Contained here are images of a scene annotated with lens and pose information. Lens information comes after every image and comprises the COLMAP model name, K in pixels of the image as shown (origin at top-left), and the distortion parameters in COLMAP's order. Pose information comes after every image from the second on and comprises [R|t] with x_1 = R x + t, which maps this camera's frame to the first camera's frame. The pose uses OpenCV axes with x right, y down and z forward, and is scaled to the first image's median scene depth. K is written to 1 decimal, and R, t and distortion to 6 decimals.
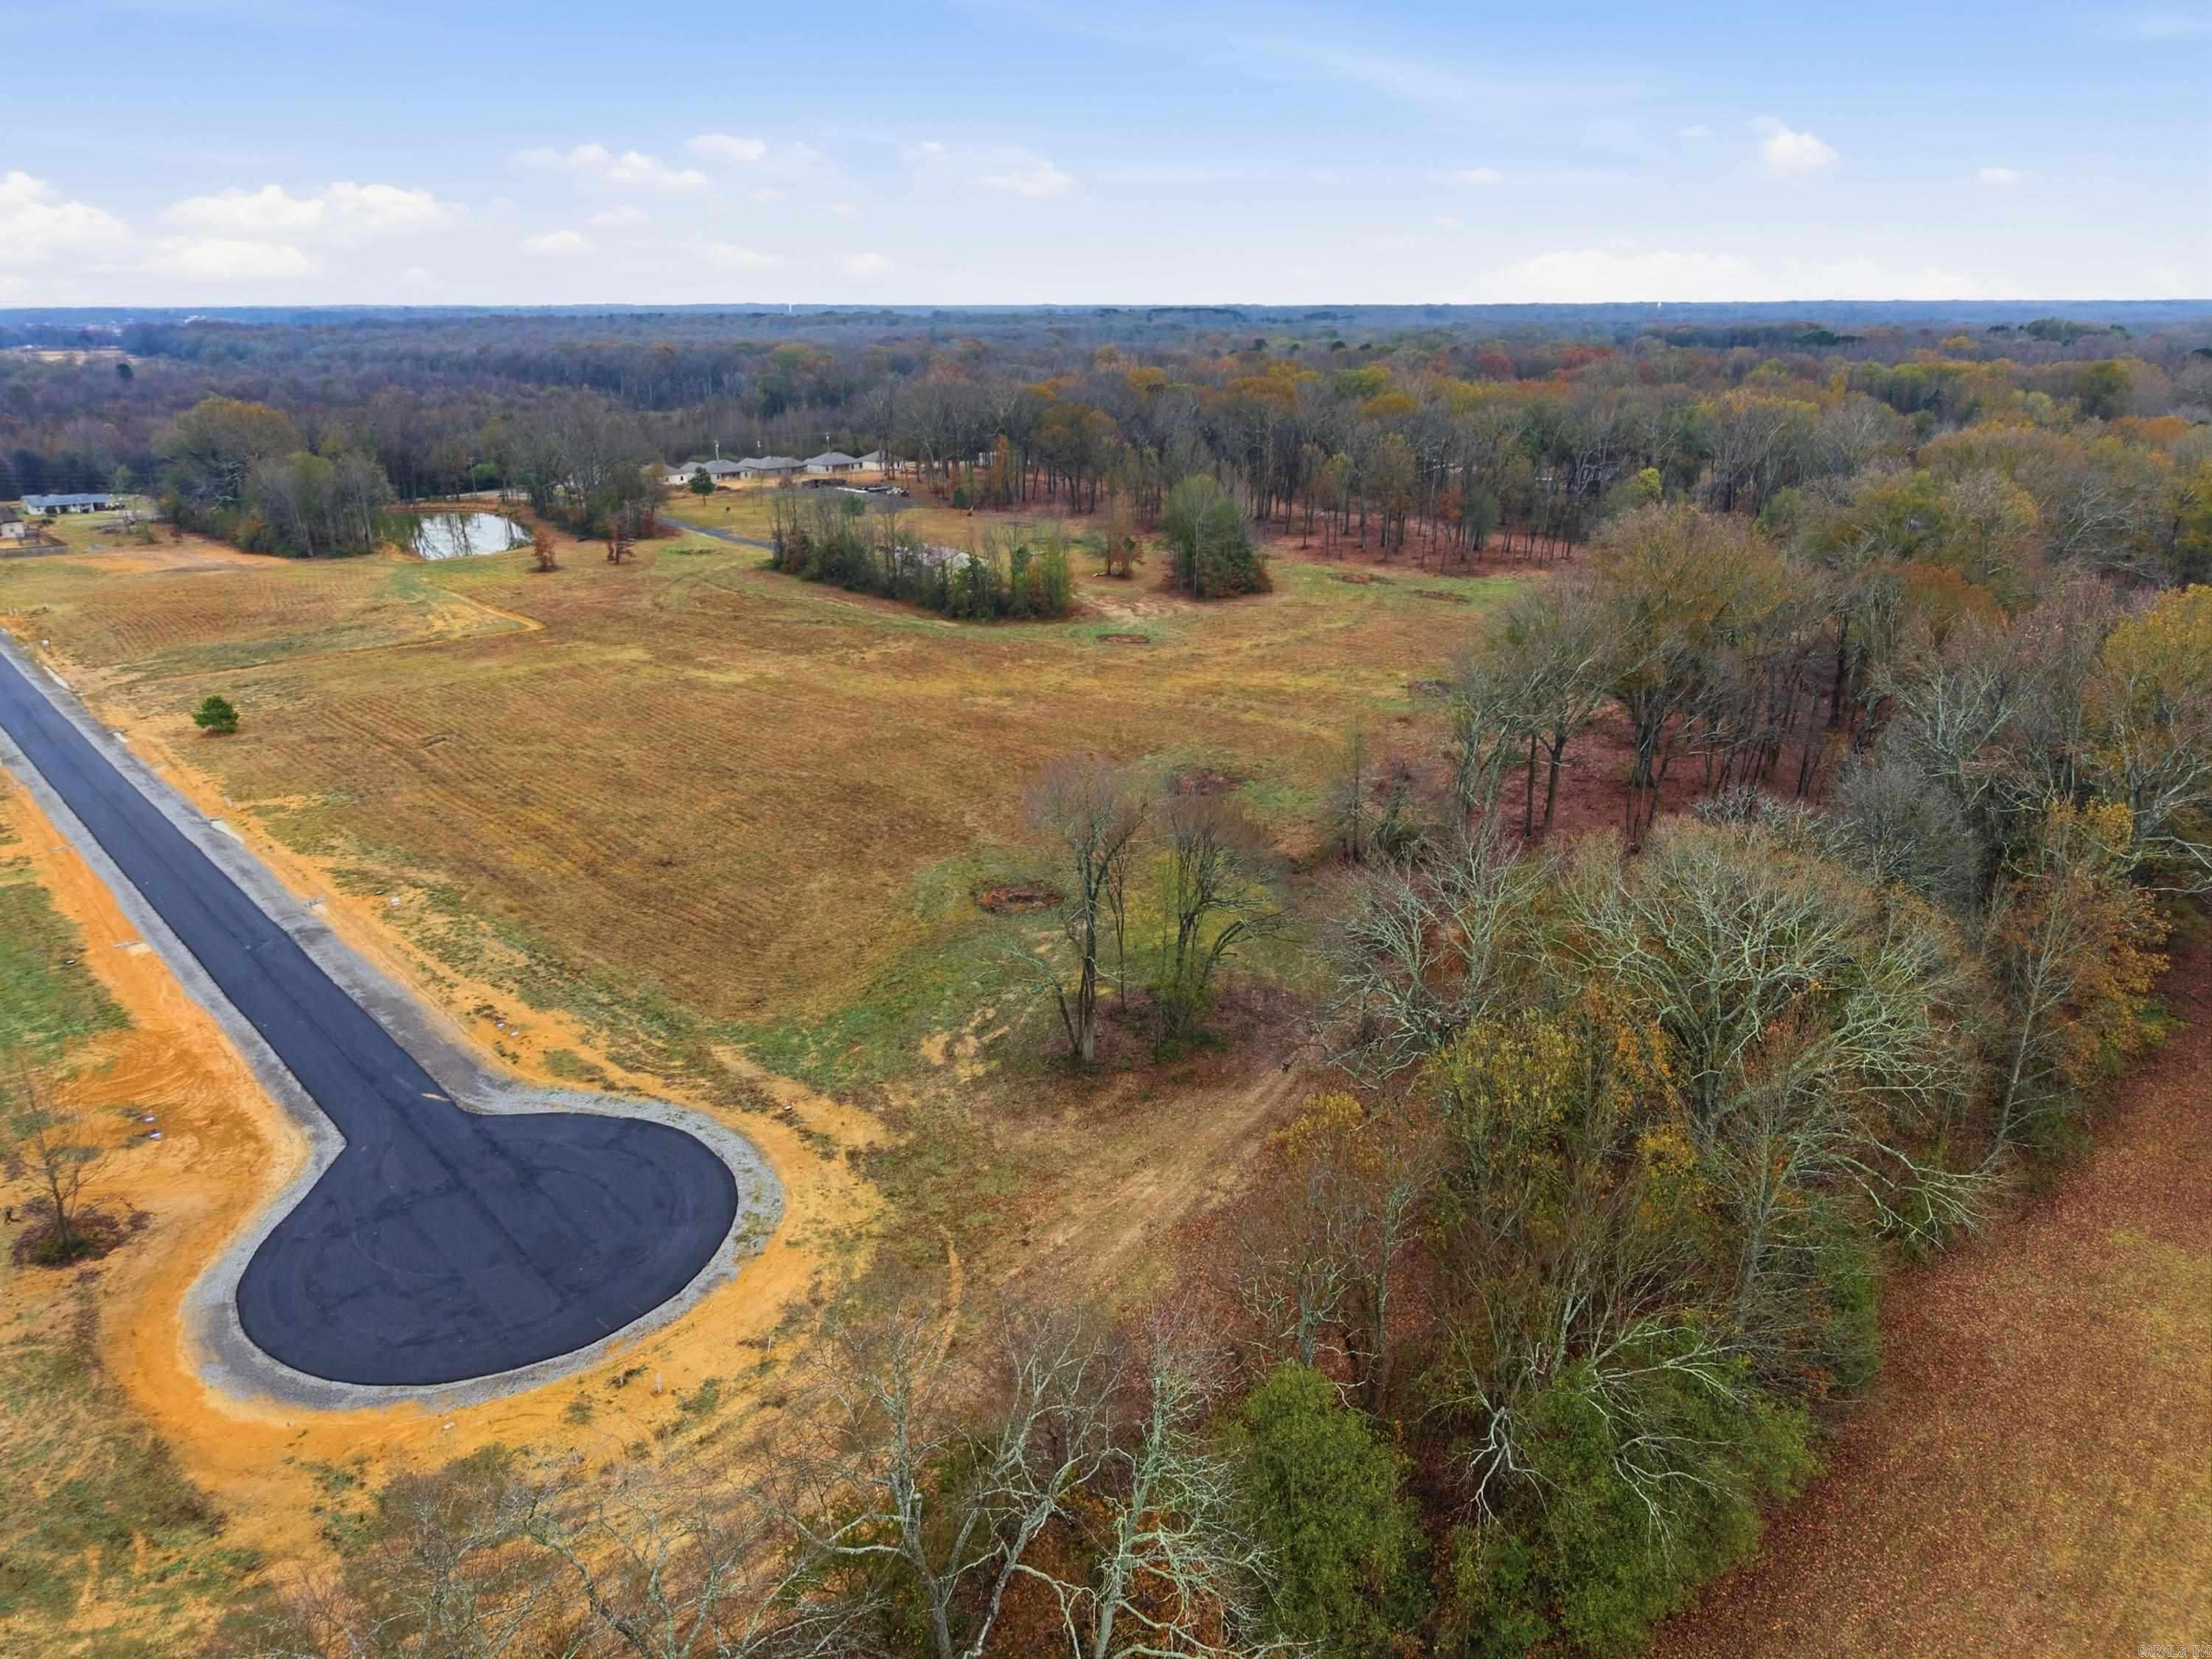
lens RADIAL K [[1485.7, 0, 1110.6], [0, 1485.7, 816.7], [0, 0, 1]] dist [0.023145, -0.025632]
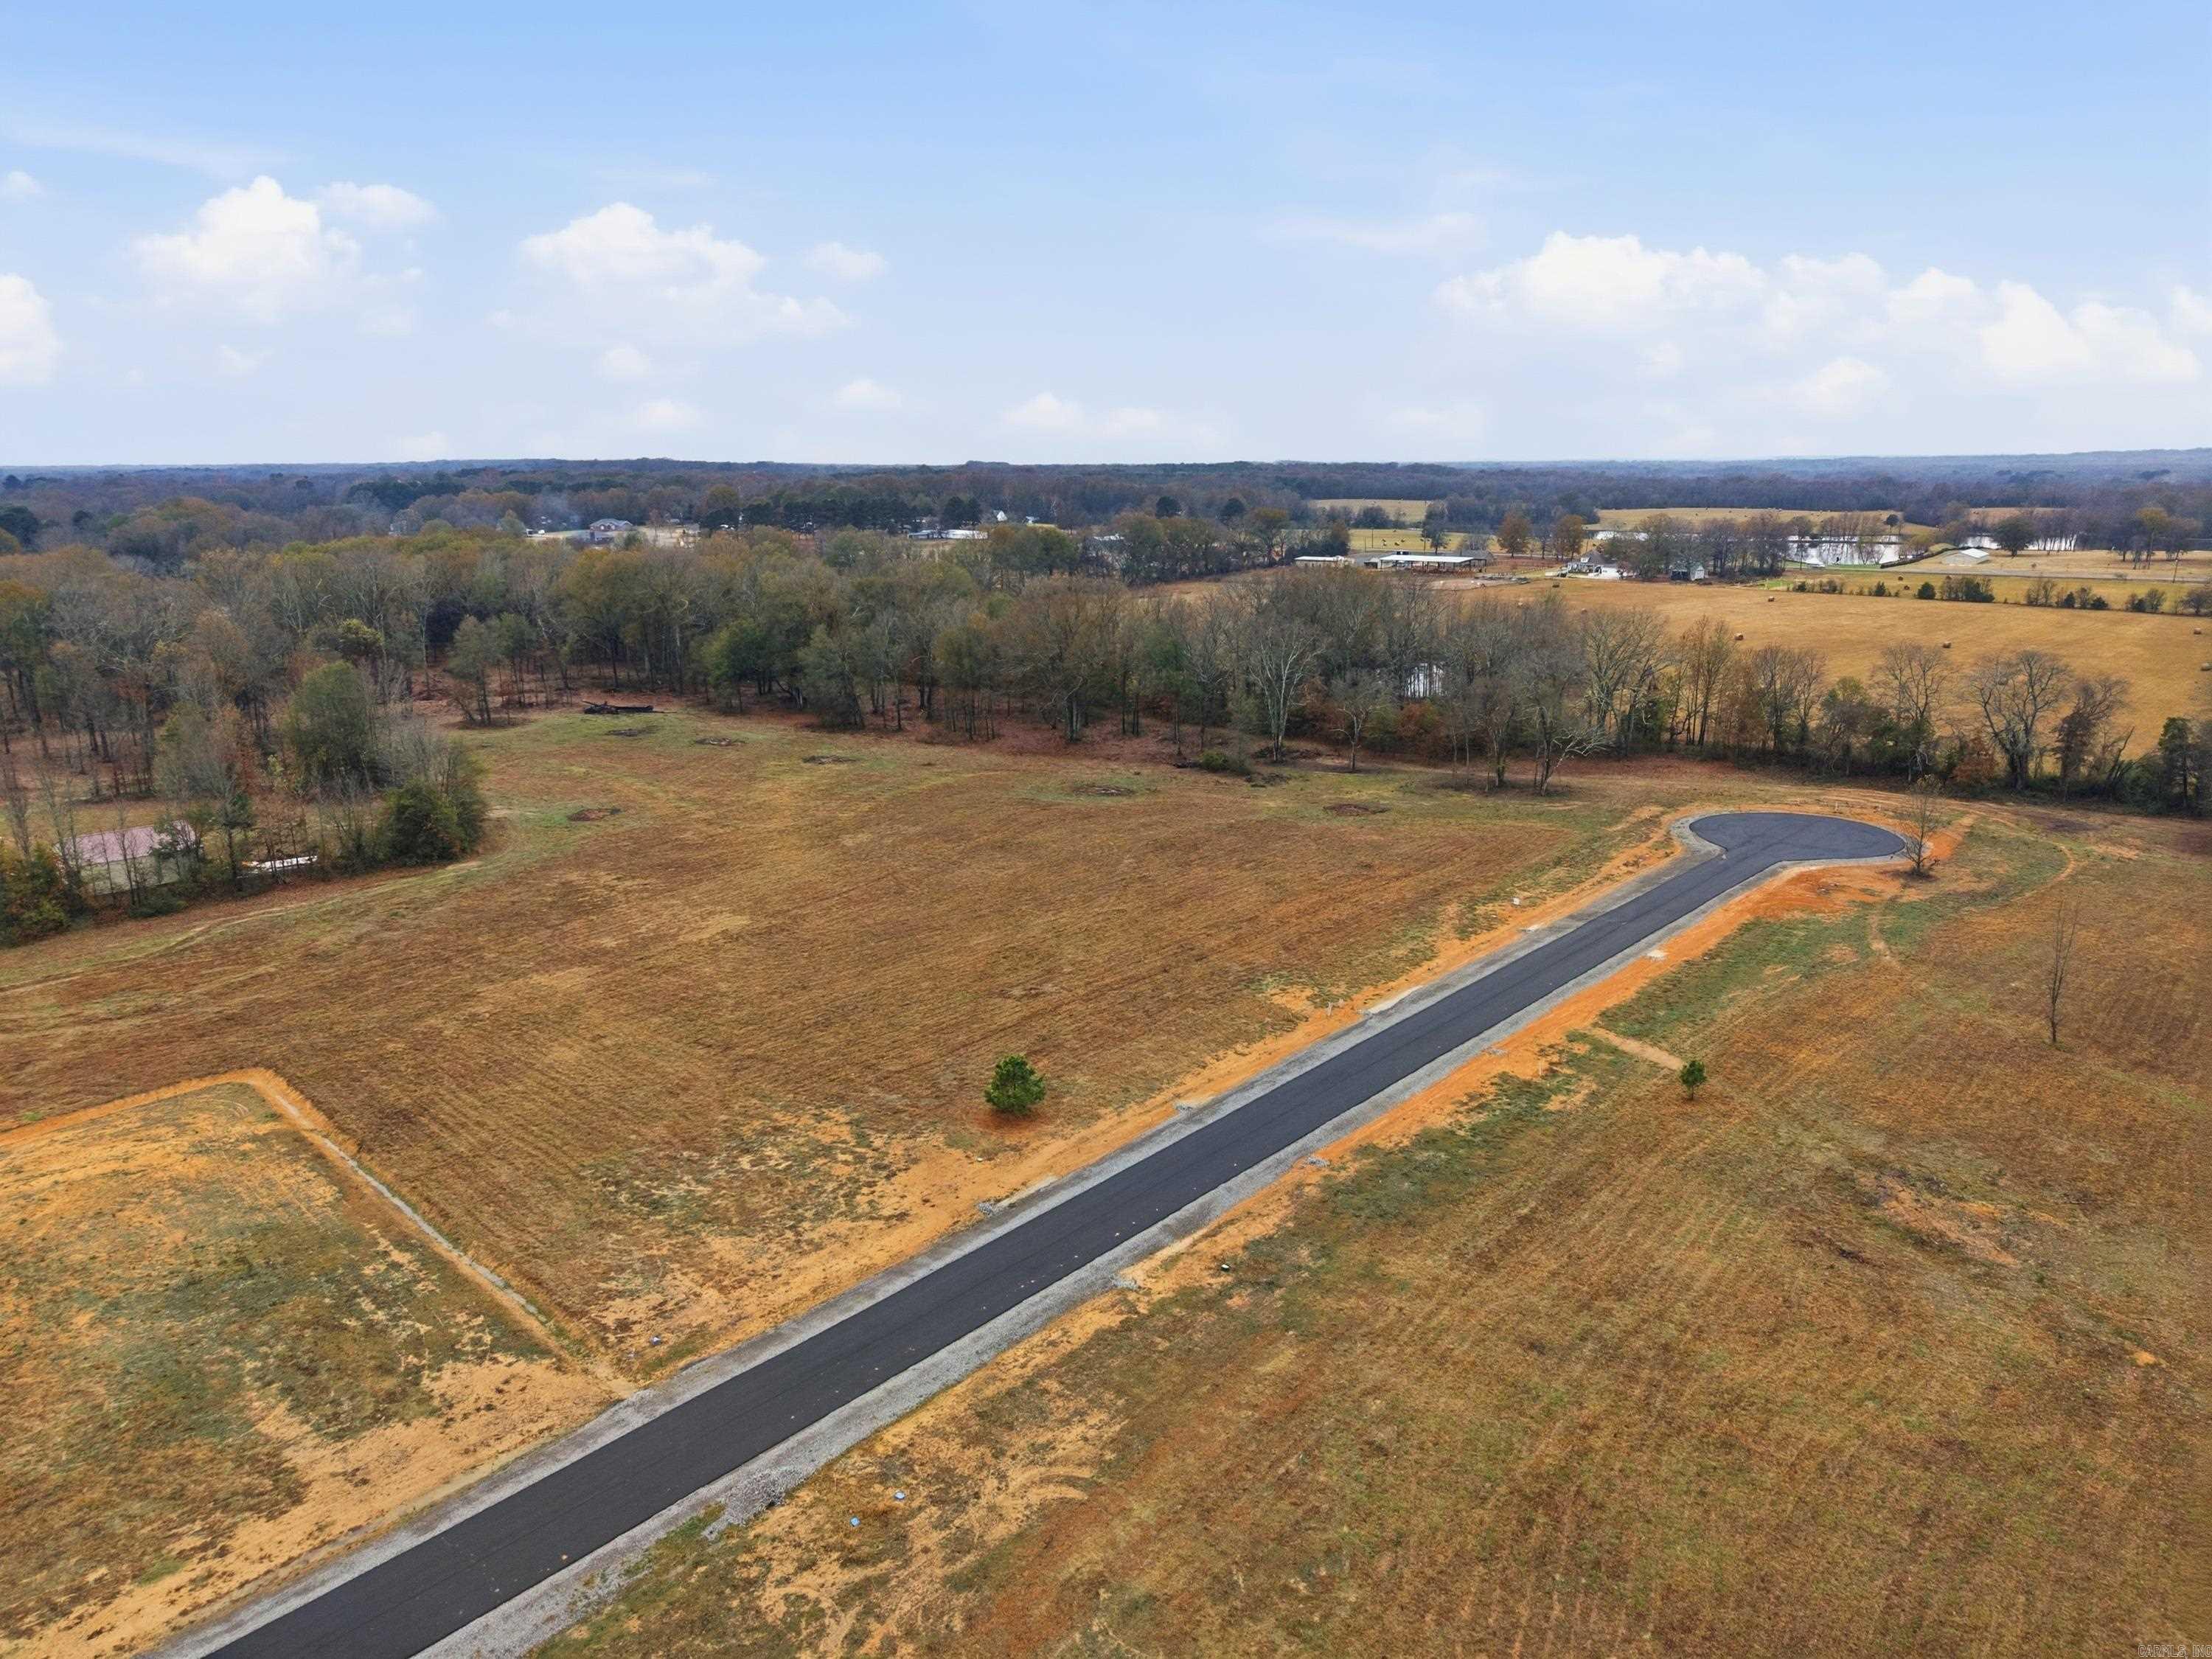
lens RADIAL K [[1472.0, 0, 1109.2], [0, 1472.0, 837.8], [0, 0, 1]] dist [0.043887, -0.055294]
pose [[-0.087382, -0.245490, 0.965453, -1.276864], [0.330957, 0.906957, 0.260571, -0.339936], [-0.939591, 0.342292, 0.001995, 0.998351]]
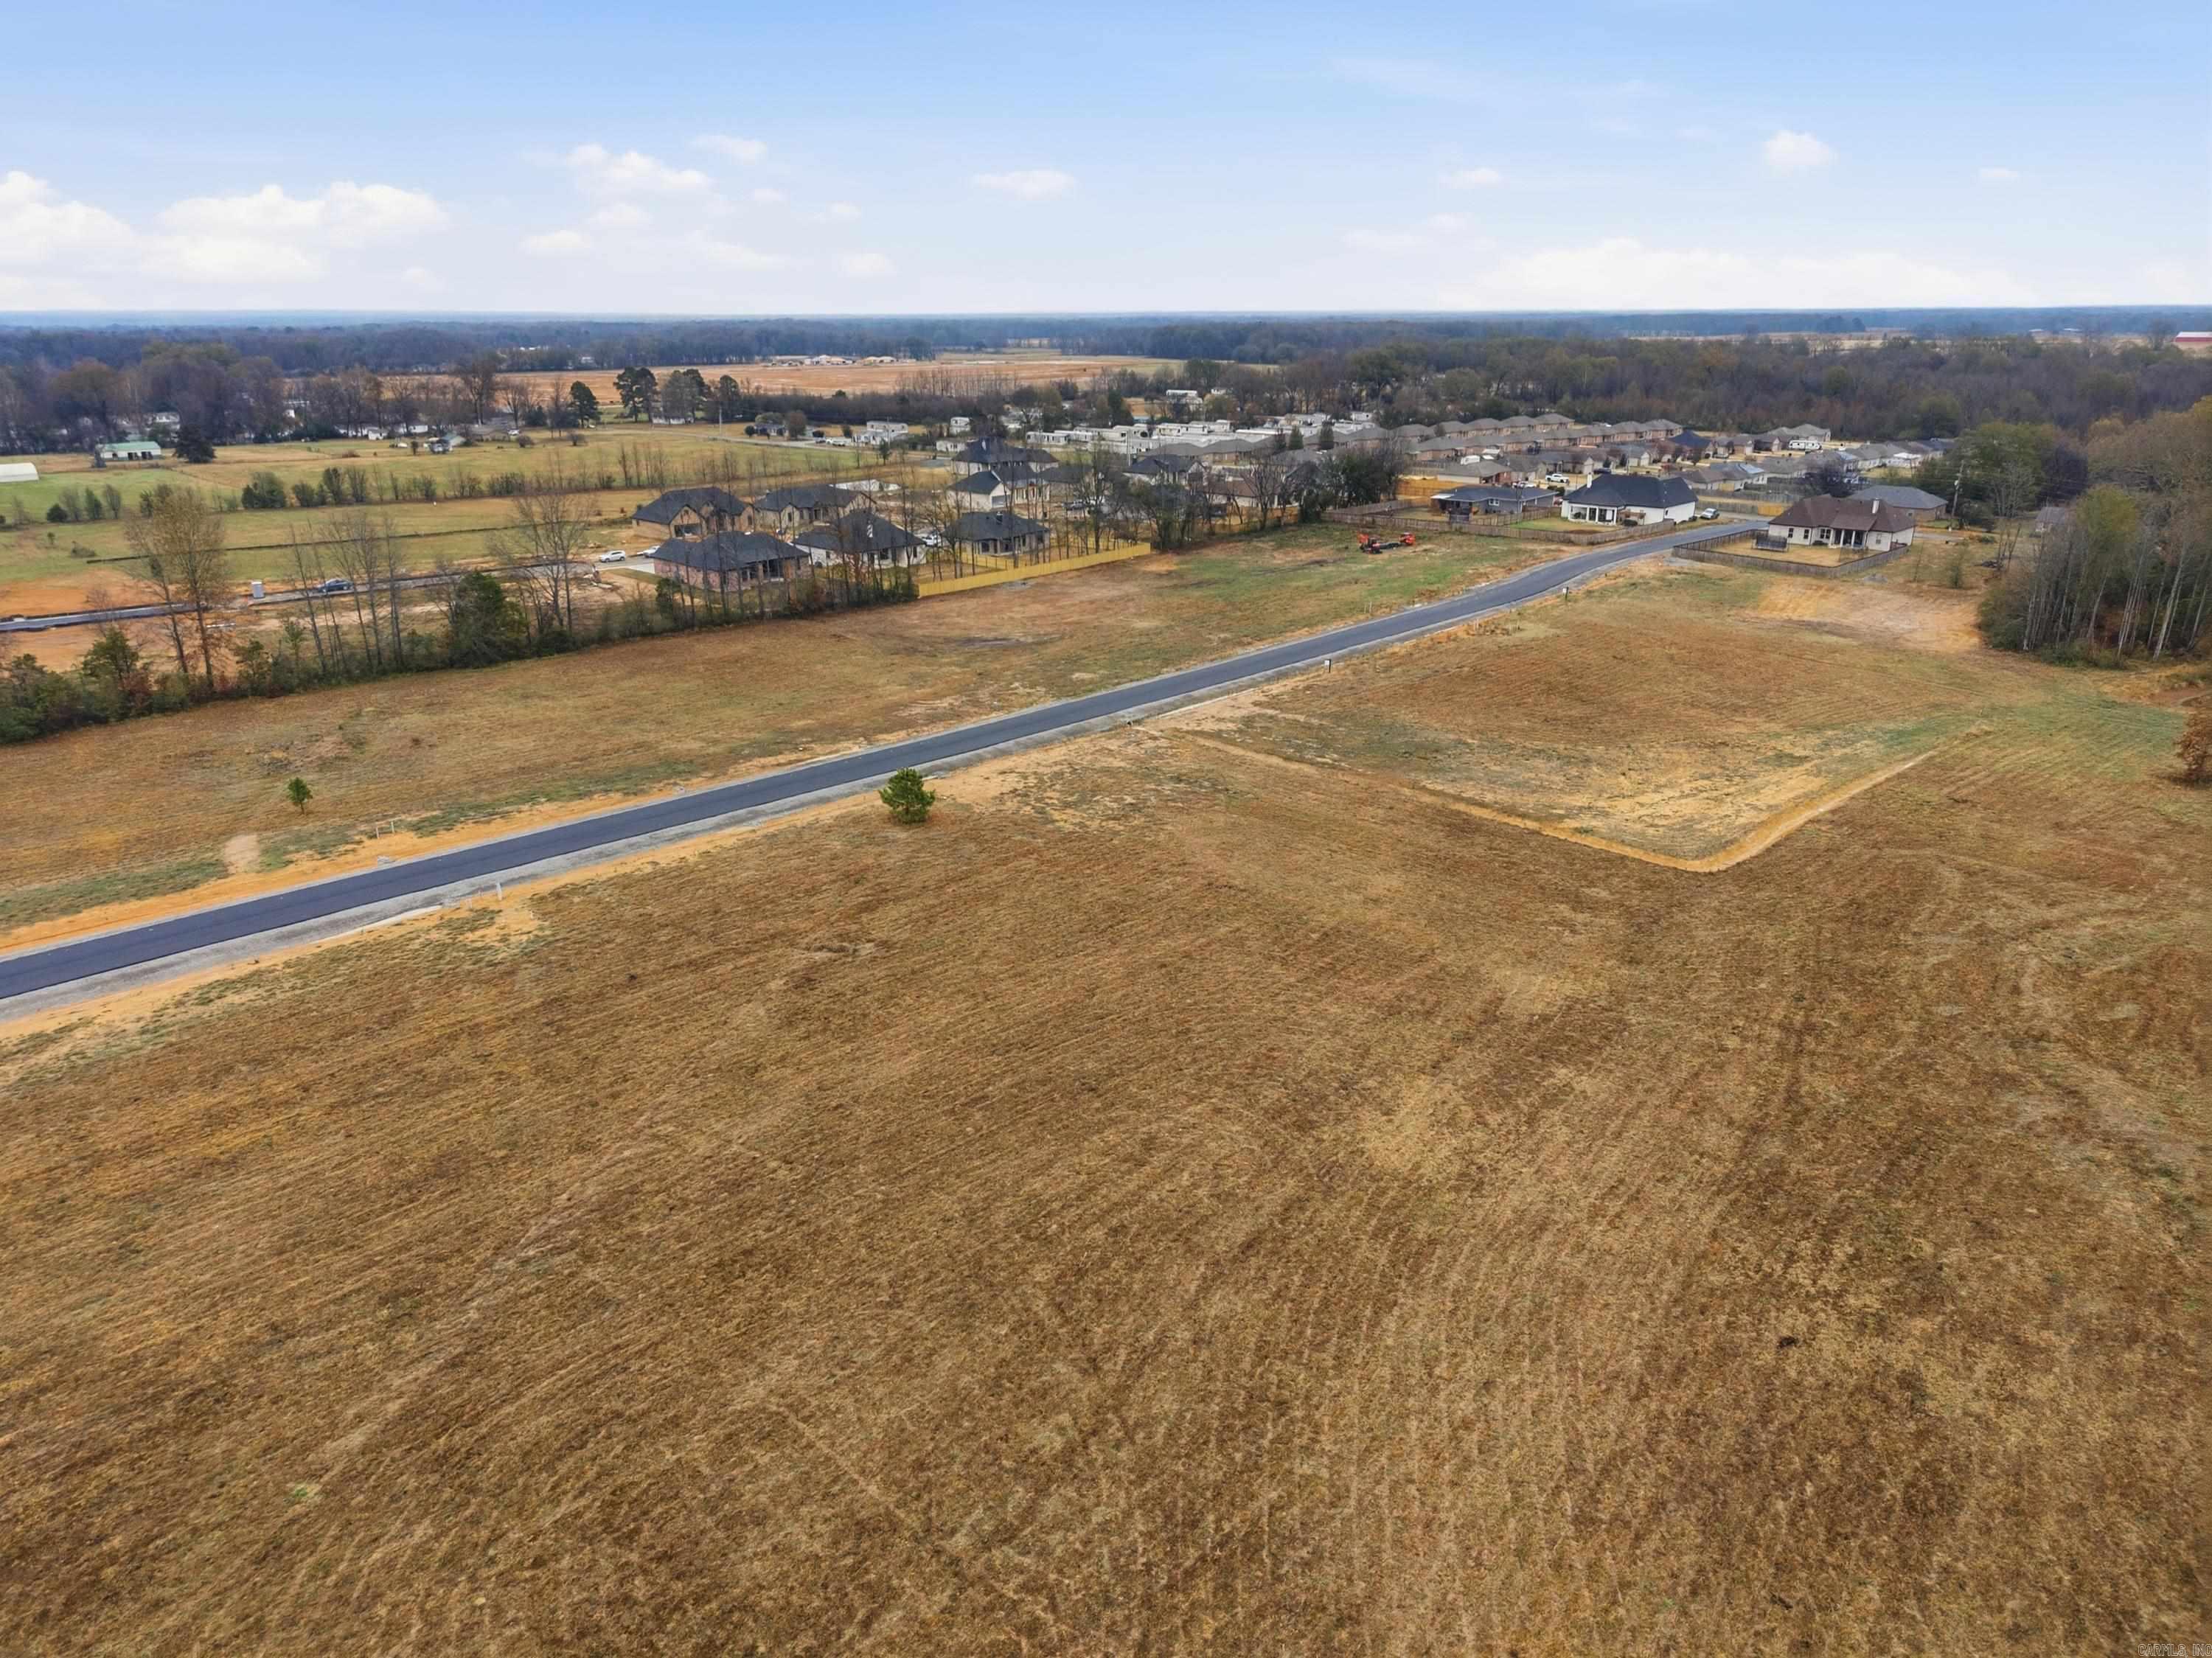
lens RADIAL K [[1471.9, 0, 1109.2], [0, 1471.9, 837.3], [0, 0, 1]] dist [0.043887, -0.055294]
pose [[0.052386, 0.336529, -0.940215, 0.082617], [-0.319517, 0.897663, 0.303496, -0.318070], [0.946131, 0.284516, 0.154551, 1.067730]]
